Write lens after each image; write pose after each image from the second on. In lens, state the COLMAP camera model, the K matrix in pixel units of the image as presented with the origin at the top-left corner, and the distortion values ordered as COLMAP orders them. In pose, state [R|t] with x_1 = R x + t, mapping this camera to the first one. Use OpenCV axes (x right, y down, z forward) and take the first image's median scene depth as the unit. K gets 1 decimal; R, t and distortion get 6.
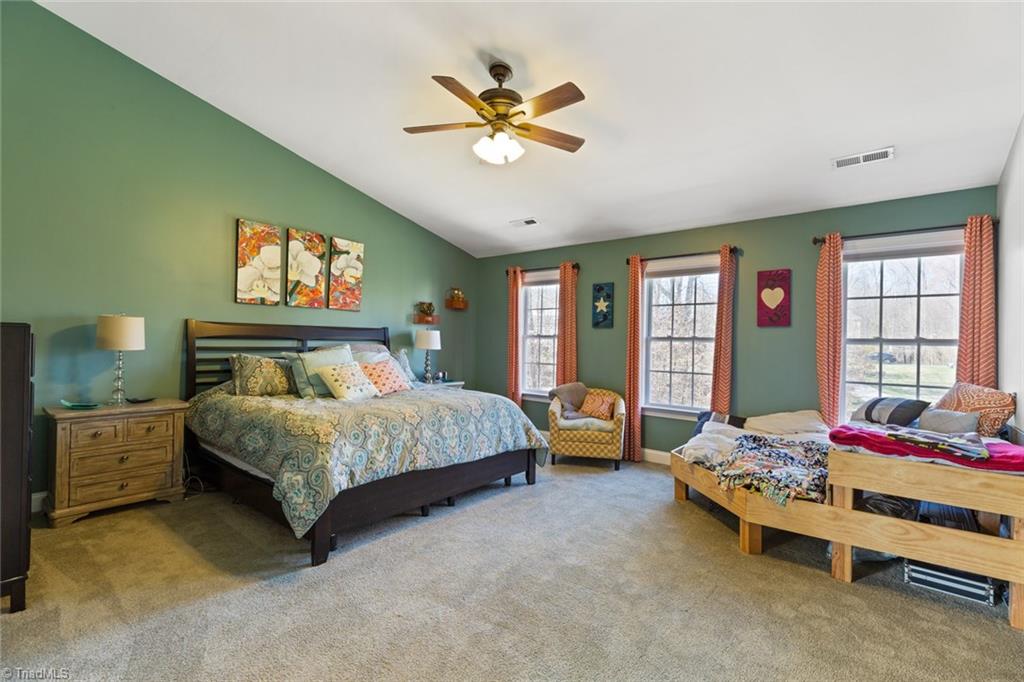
lens RADIAL K [[473.8, 0, 511.1], [0, 473.8, 338.6], [0, 0, 1]] dist [0.002751, 0.000531]
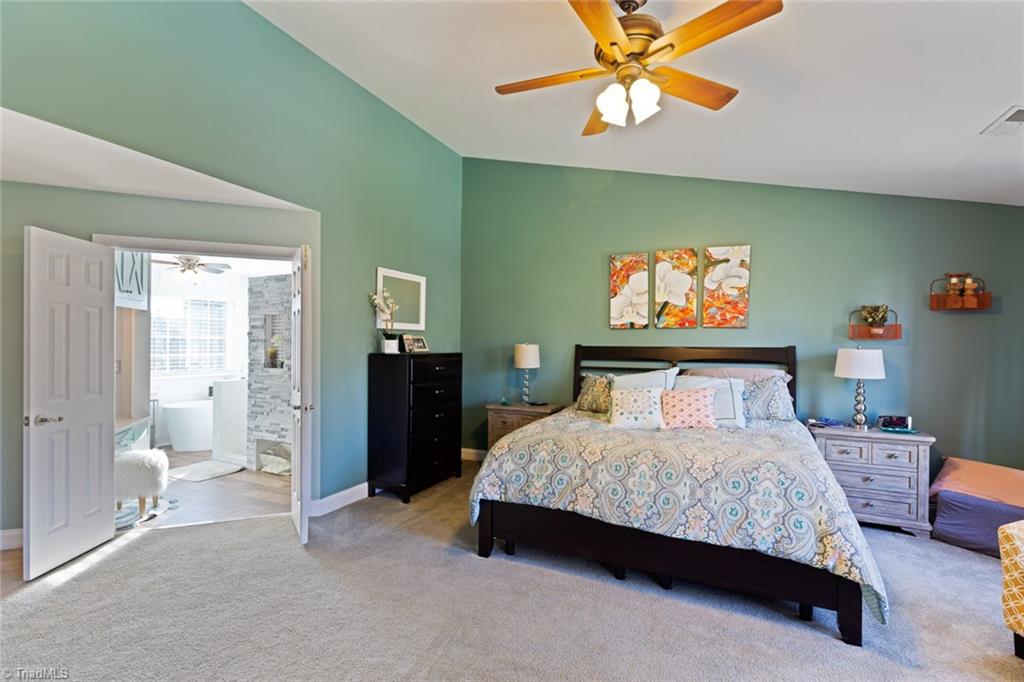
lens RADIAL K [[473.8, 0, 510.2], [0, 473.8, 343.6], [0, 0, 1]] dist [0.002751, 0.000531]
pose [[0.215210, -0.020795, -0.976346, 0.458539], [0.002109, 0.999781, -0.020830, -0.015459], [0.976565, 0.002424, 0.215207, 0.485990]]
